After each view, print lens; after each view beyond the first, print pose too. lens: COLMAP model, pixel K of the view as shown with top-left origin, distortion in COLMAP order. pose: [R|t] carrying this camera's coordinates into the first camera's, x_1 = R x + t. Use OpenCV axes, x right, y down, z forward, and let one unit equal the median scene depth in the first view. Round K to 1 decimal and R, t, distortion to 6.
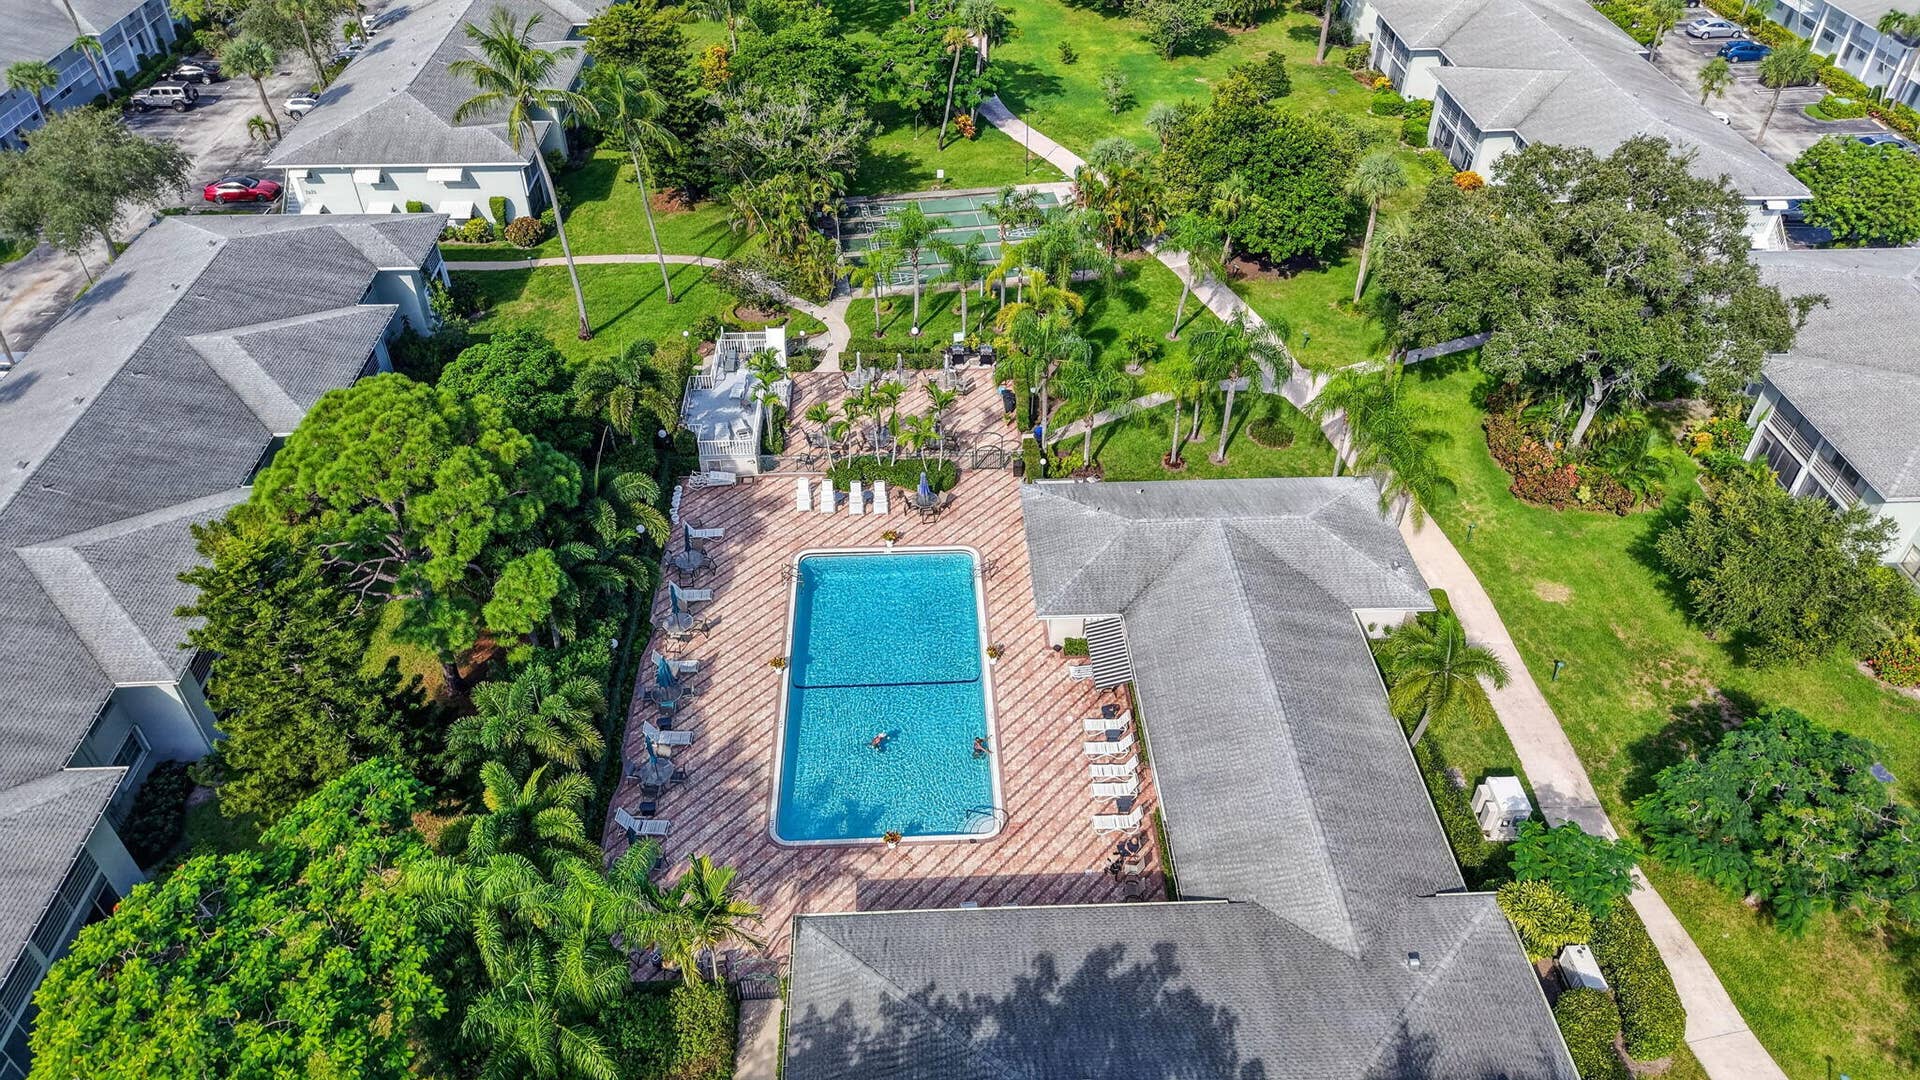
lens RADIAL K [[1291.6, 0, 960.0], [0, 1291.6, 540.0], [0, 0, 1]] dist [0.057078, -0.054104]
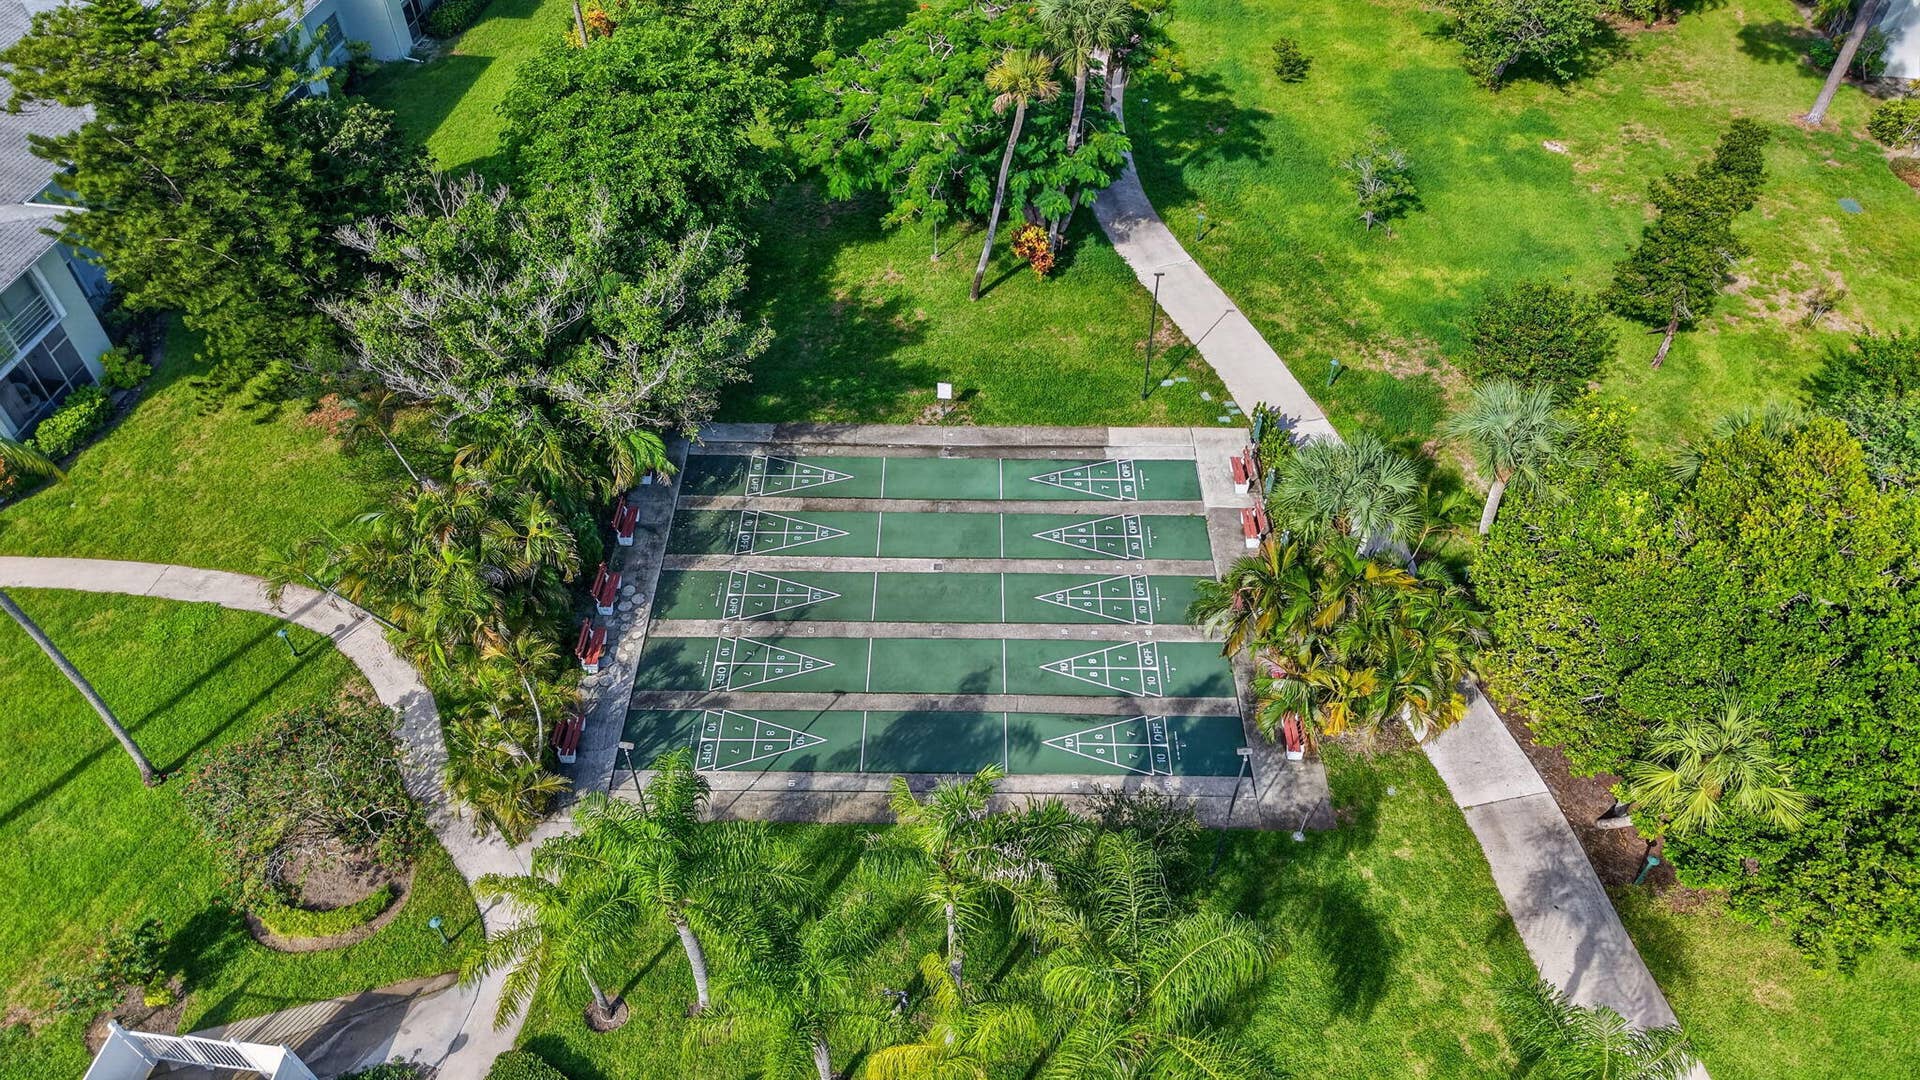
lens RADIAL K [[1291.6, 0, 960.0], [0, 1291.6, 540.0], [0, 0, 1]] dist [0.057078, -0.054104]
pose [[0.984531, 0.126572, -0.121151, 0.048042], [-0.113023, 0.987163, 0.112851, -0.270601], [0.133879, -0.097412, 0.986198, 0.536684]]
